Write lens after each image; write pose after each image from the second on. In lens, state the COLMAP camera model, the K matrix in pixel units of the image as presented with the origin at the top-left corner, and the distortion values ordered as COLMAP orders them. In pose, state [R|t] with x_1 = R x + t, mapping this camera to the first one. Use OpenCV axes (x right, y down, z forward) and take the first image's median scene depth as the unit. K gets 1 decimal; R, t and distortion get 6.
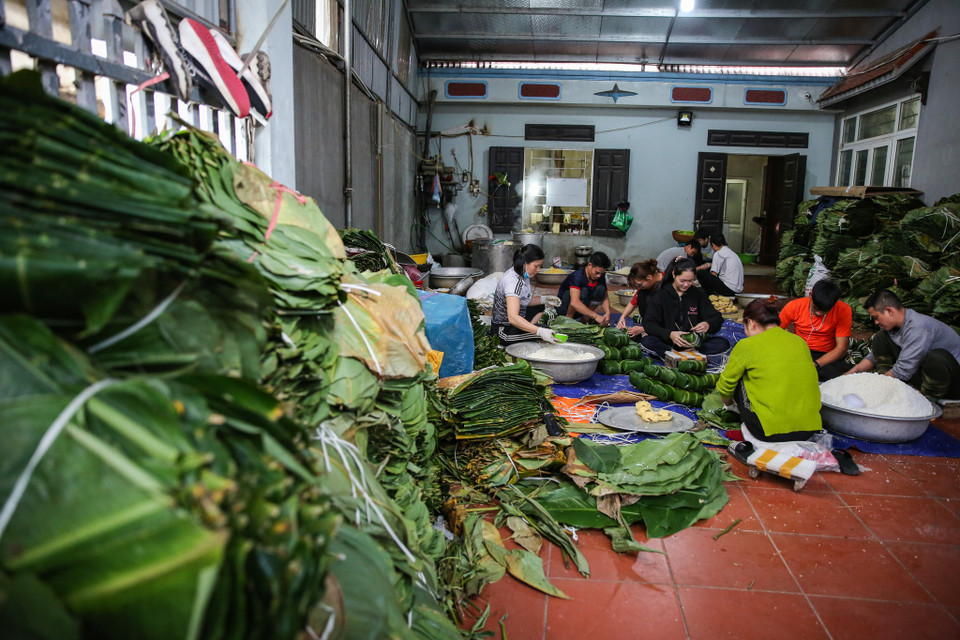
lens RADIAL K [[675.8, 0, 479.1], [0, 675.8, 307.1], [0, 0, 1]] dist [-0.121718, 0.159278]
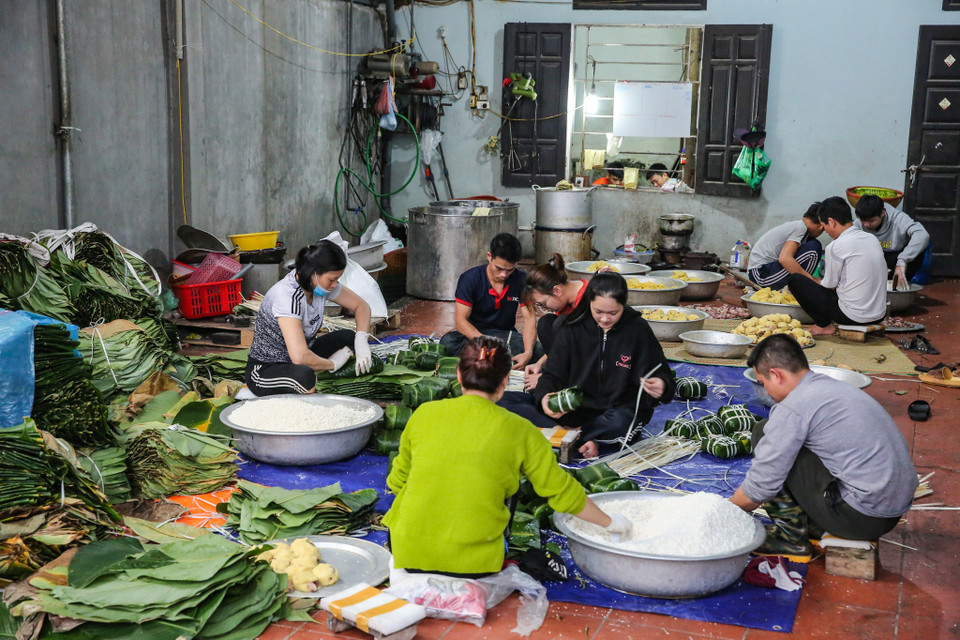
lens RADIAL K [[1376.8, 0, 460.7], [0, 1376.8, 319.2], [0, 0, 1]] dist [0.228857, -0.000006]
pose [[0.978230, 0.042951, -0.203031, 0.235352], [-0.040882, 0.999061, 0.014378, -0.019489], [0.203458, -0.005764, 0.979067, -0.100105]]
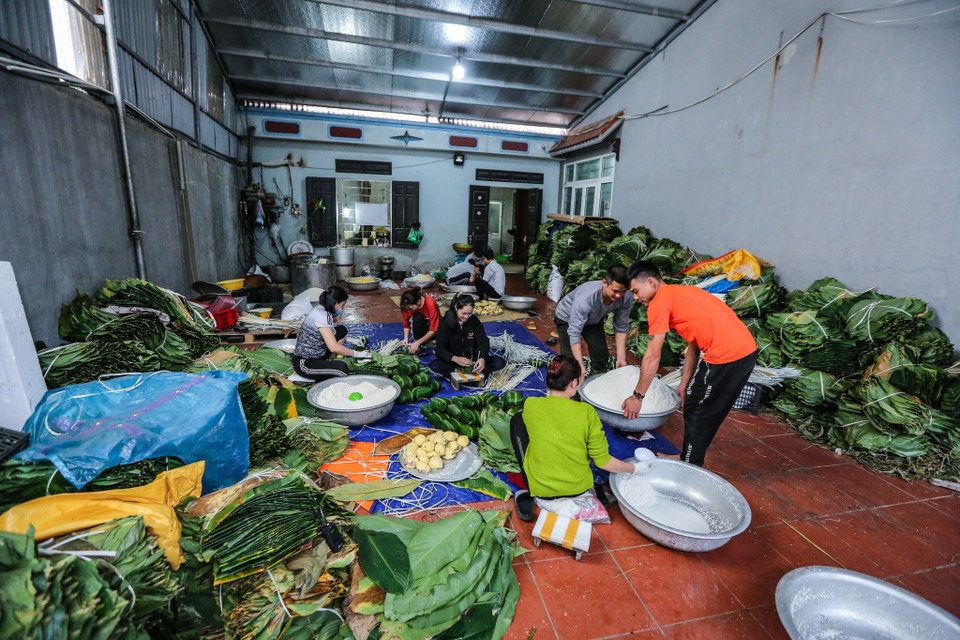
lens RADIAL K [[456.6, 0, 477.9], [0, 456.6, 299.7], [0, 0, 1]] dist [-0.003070, 0.000328]
pose [[0.944437, -0.054017, 0.324223, 0.032224], [0.039025, 0.997854, 0.052570, -0.050194], [-0.326367, -0.036996, 0.944519, 0.108821]]
